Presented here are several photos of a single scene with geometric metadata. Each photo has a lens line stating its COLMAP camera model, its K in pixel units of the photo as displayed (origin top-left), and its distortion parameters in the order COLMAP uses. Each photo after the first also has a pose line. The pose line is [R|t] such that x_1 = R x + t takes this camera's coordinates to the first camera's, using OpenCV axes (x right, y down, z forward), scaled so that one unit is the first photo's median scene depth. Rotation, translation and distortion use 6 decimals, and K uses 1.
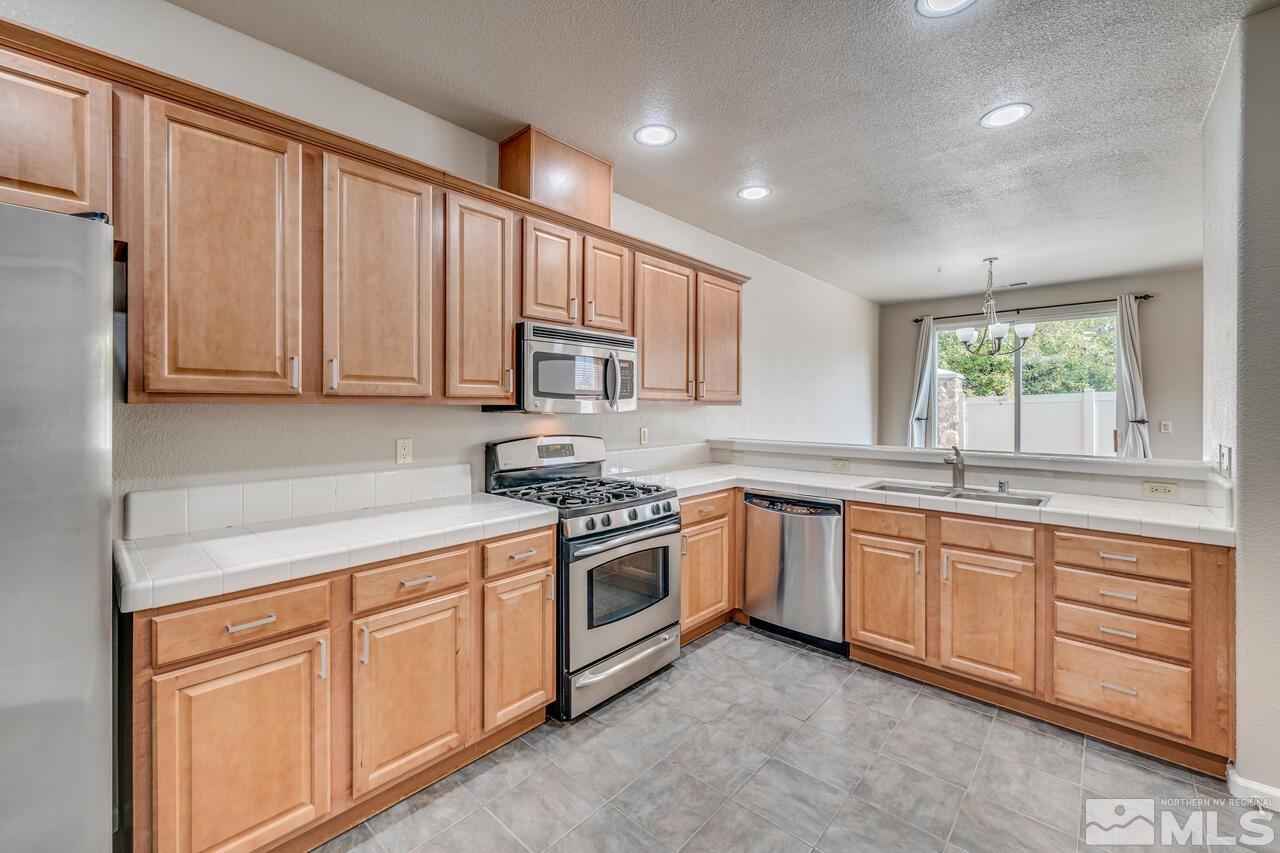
lens RADIAL K [[515.2, 0, 643.3], [0, 515.2, 407.4], [0, 0, 1]] dist [-0.000192, -0.000322]
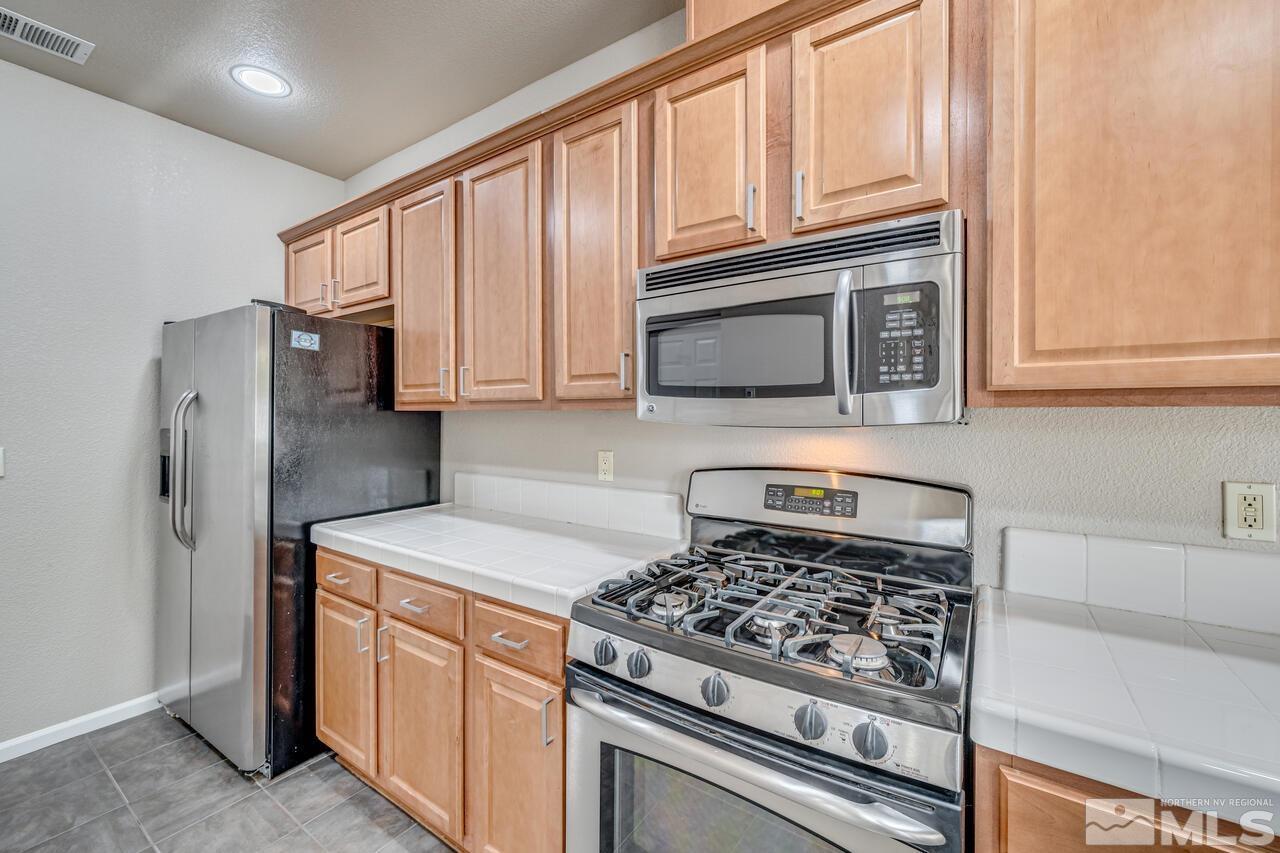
lens RADIAL K [[515.2, 0, 628.2], [0, 515.2, 418.6], [0, 0, 1]] dist [-0.000192, -0.000322]
pose [[0.135012, 0.011439, -0.990778, 0.355007], [-0.000051, 0.999933, 0.011538, -0.001111], [0.990844, -0.001507, 0.135003, 0.885499]]
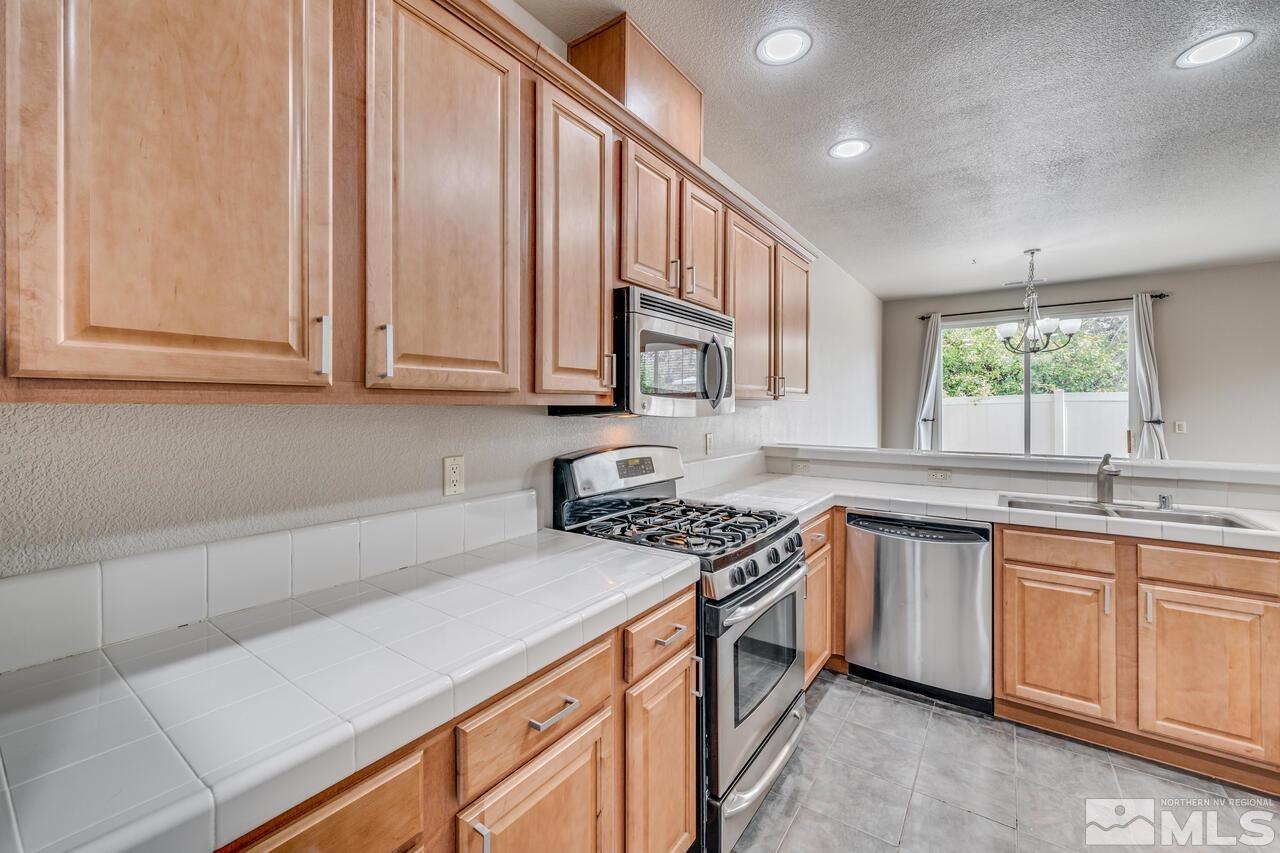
lens RADIAL K [[515.2, 0, 644.0], [0, 515.2, 407.0], [0, 0, 1]] dist [-0.000192, -0.000322]
pose [[0.992967, -0.001504, 0.118378, -0.287251], [0.001832, 0.999995, -0.002656, -0.001086], [-0.118373, 0.002855, 0.992965, 0.298553]]
